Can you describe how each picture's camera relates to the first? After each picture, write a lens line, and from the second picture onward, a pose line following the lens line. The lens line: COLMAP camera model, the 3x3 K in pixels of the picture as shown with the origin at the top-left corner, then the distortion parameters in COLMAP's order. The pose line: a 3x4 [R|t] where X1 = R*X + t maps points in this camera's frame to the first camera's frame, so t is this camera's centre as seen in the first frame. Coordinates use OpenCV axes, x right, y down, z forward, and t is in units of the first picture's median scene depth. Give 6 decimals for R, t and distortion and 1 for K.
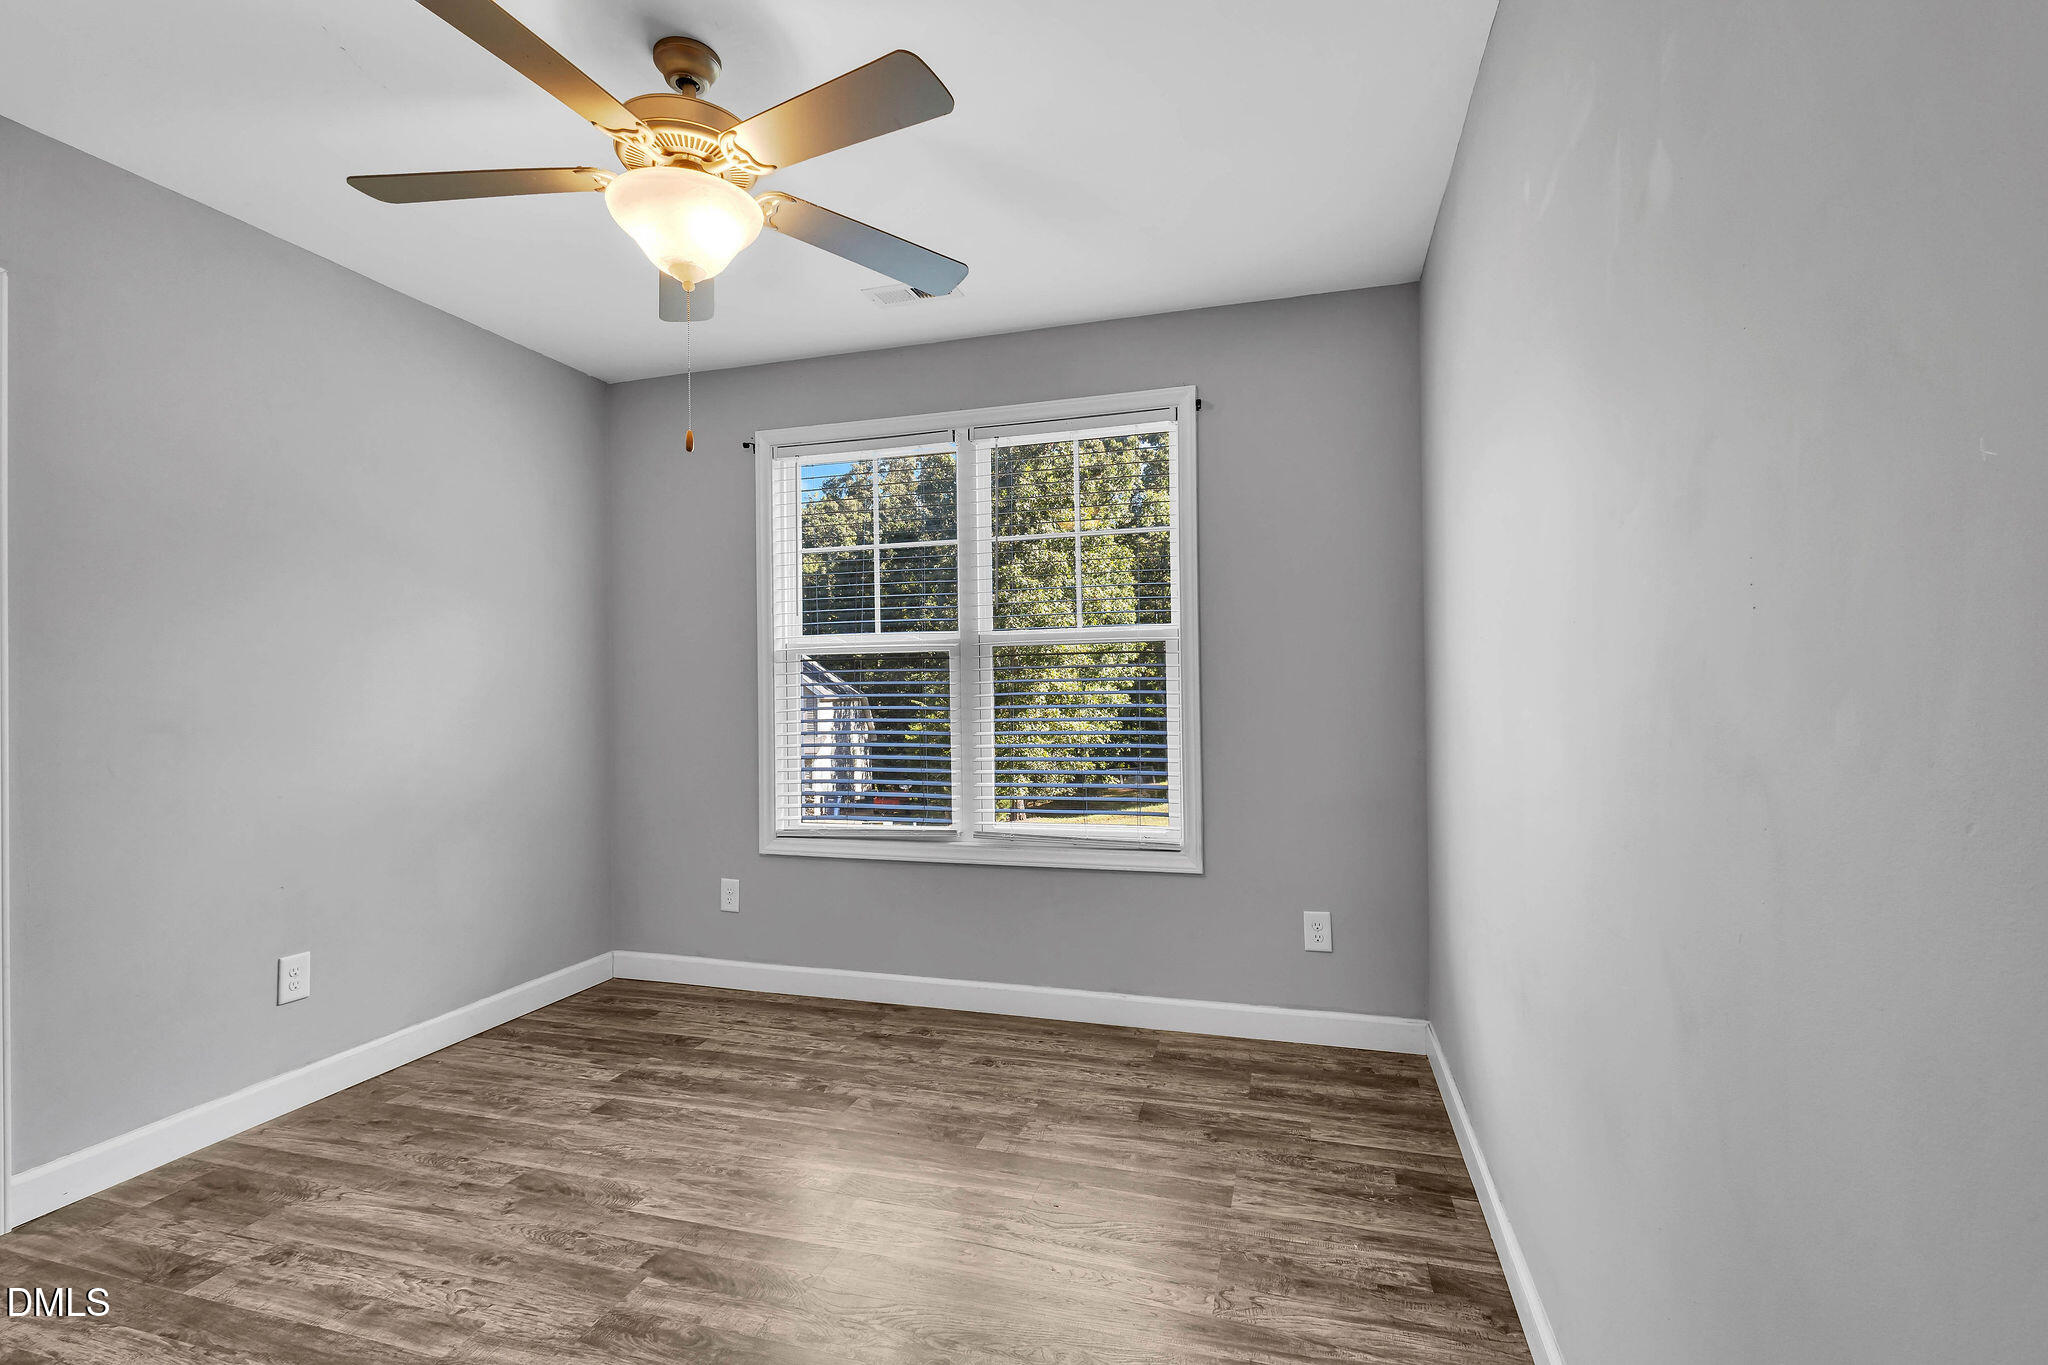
lens RADIAL K [[953.9, 0, 1022.3], [0, 953.9, 677.5], [0, 0, 1]] dist [0.011969, -0.001397]
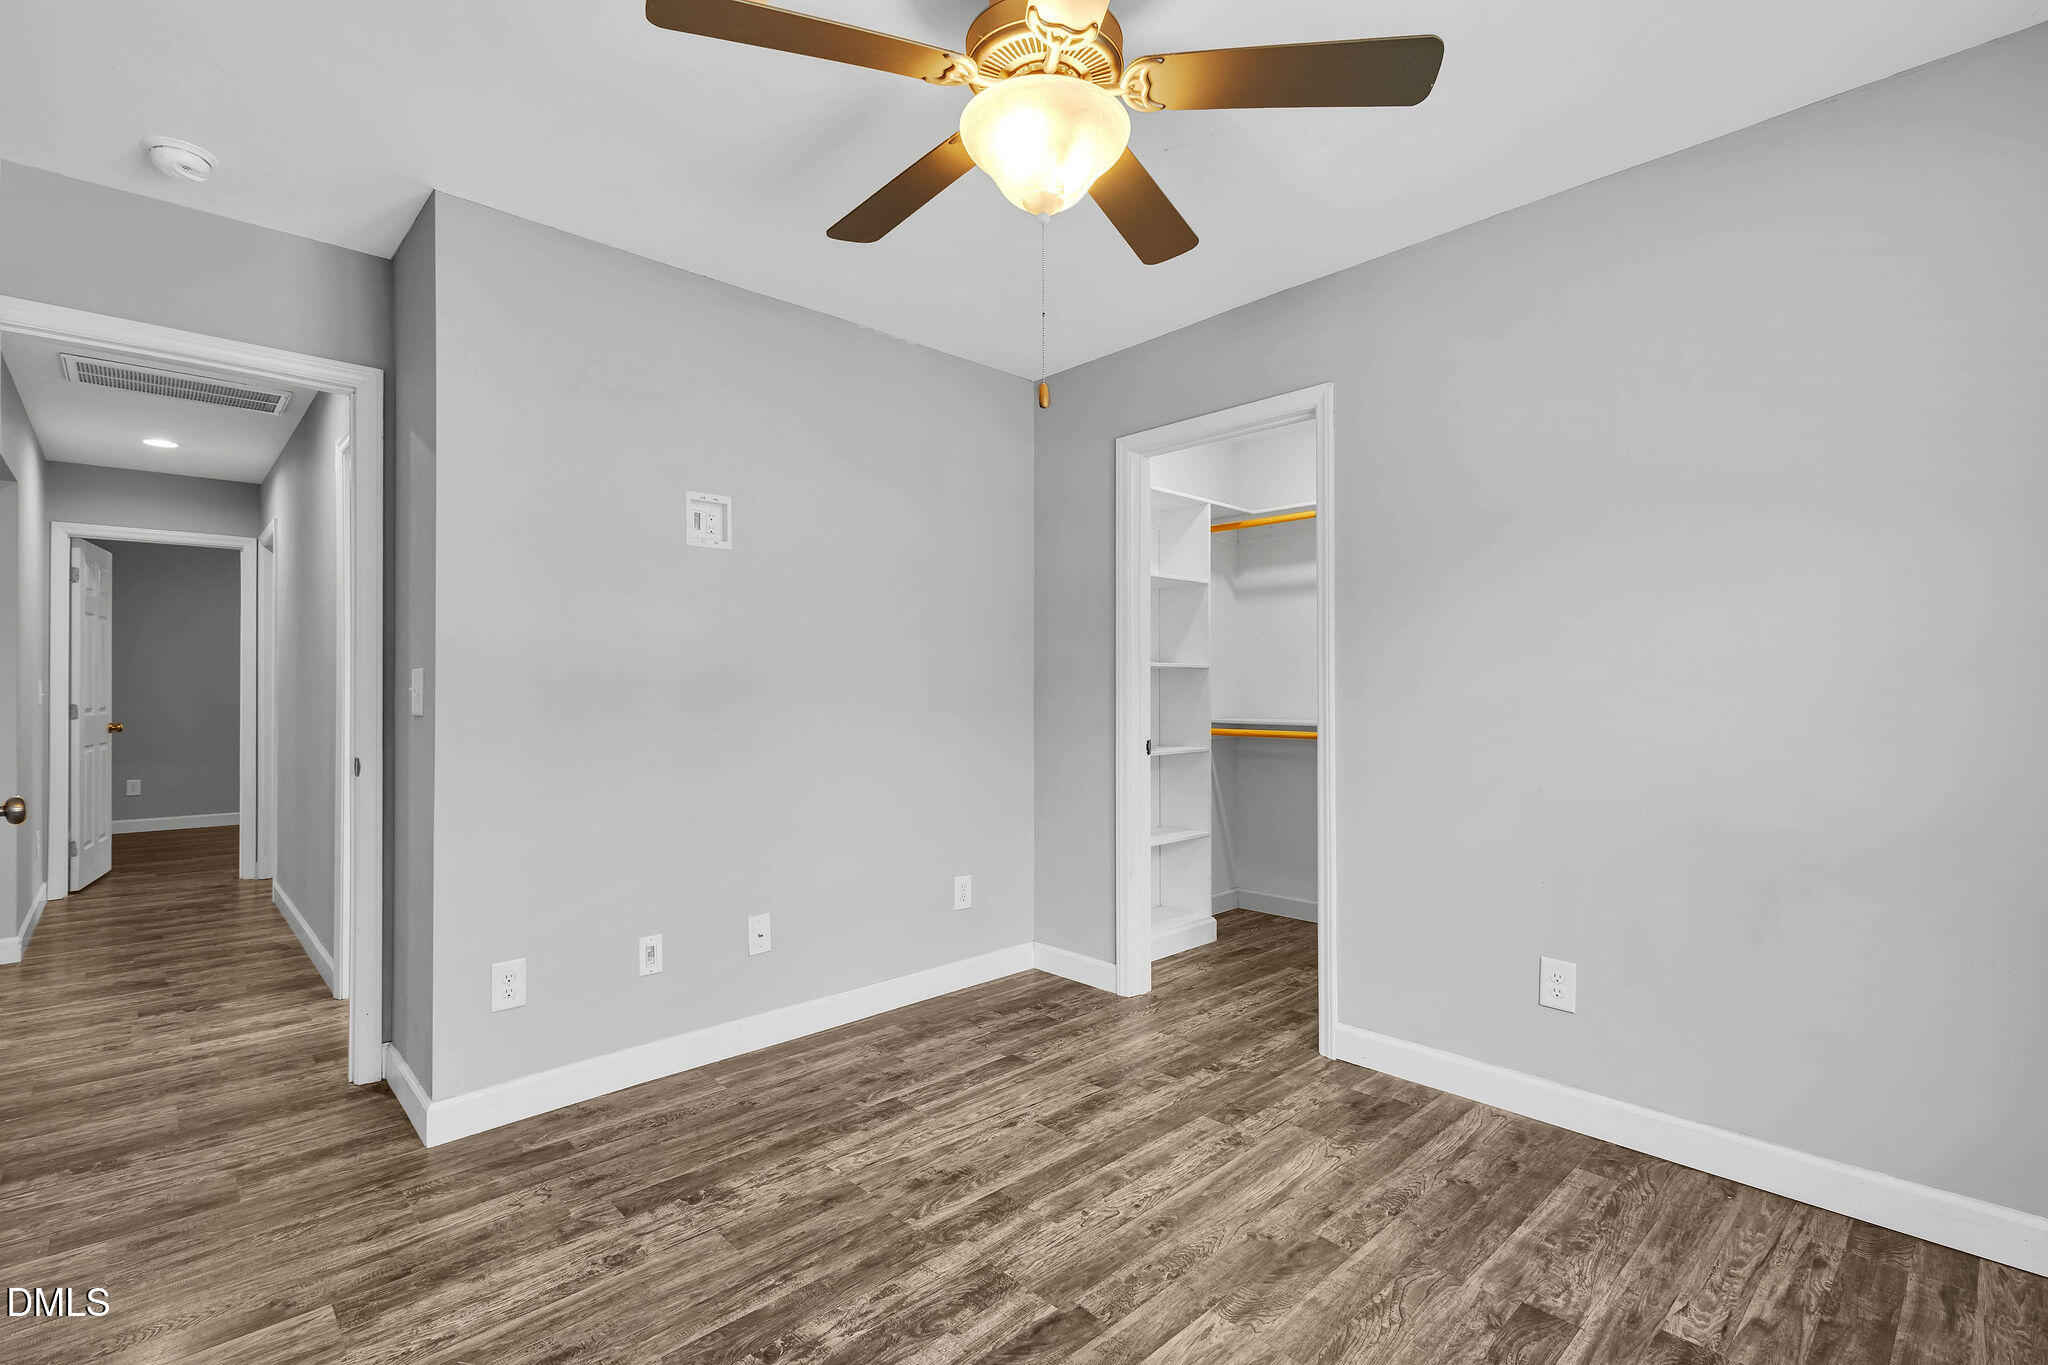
lens RADIAL K [[953.9, 0, 1031.1], [0, 953.9, 689.8], [0, 0, 1]] dist [0.011969, -0.001397]
pose [[-0.508841, 0.010631, -0.860795, 0.340071], [0.022335, 0.999750, -0.000856, 0.019580], [0.860571, -0.019661, -0.508951, 1.194962]]
